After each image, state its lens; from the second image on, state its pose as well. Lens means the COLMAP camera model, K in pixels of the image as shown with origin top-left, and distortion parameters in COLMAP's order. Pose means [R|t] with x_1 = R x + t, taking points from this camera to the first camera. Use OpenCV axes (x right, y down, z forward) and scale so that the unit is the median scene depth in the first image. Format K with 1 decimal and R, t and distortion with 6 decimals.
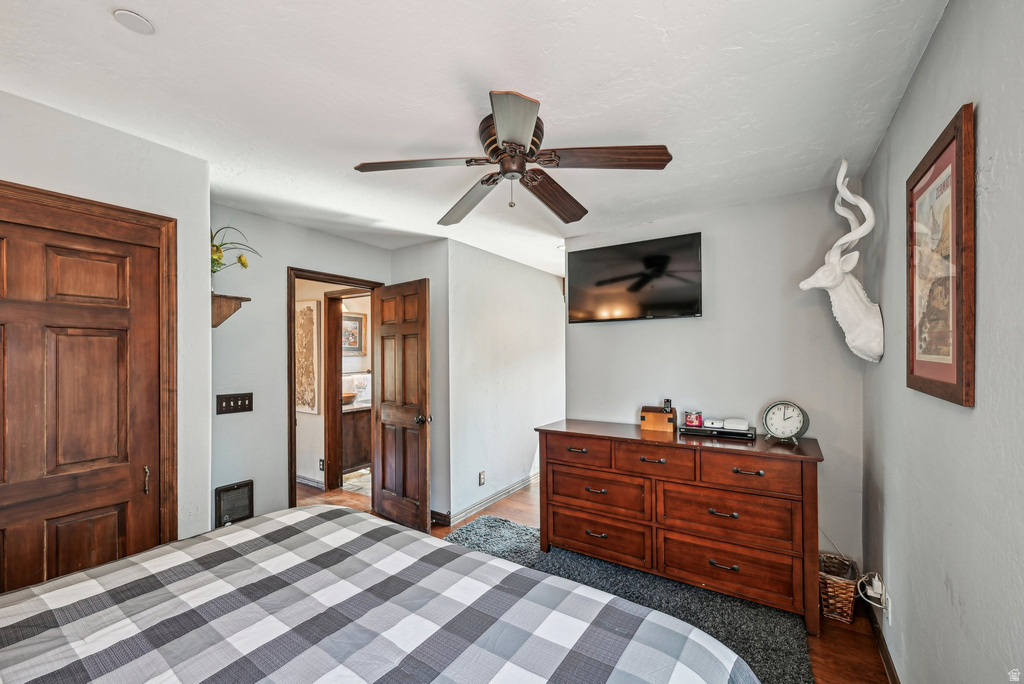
lens RADIAL K [[404.4, 0, 510.1], [0, 404.4, 349.5], [0, 0, 1]] dist [-0.001307, 0.000569]
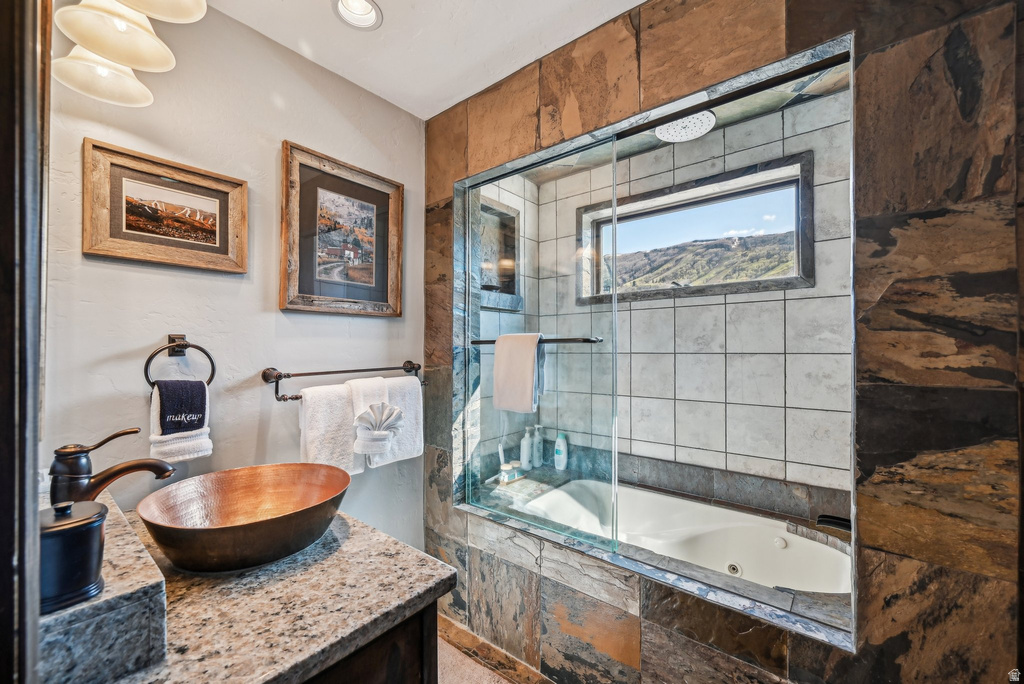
lens RADIAL K [[404.4, 0, 514.6], [0, 404.4, 346.6], [0, 0, 1]] dist [-0.001307, 0.000569]
pose [[0.996638, -0.000401, -0.081925, -0.245284], [0.000496, 0.999999, 0.001136, 0.038930], [0.081924, -0.001173, 0.996638, 0.702778]]
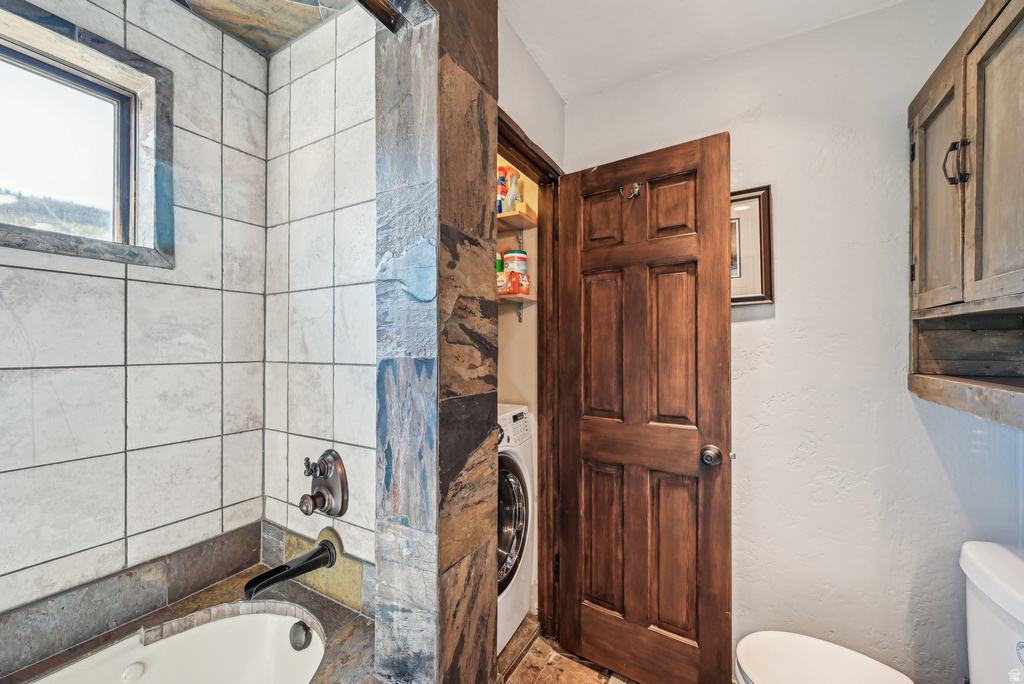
lens RADIAL K [[404.4, 0, 514.4], [0, 404.4, 347.7], [0, 0, 1]] dist [-0.001307, 0.000569]
pose [[-0.084229, 0.001216, 0.996446, -0.269386], [-0.011245, 0.999934, -0.002170, 0.035051], [-0.996383, -0.011388, -0.084210, 0.842029]]
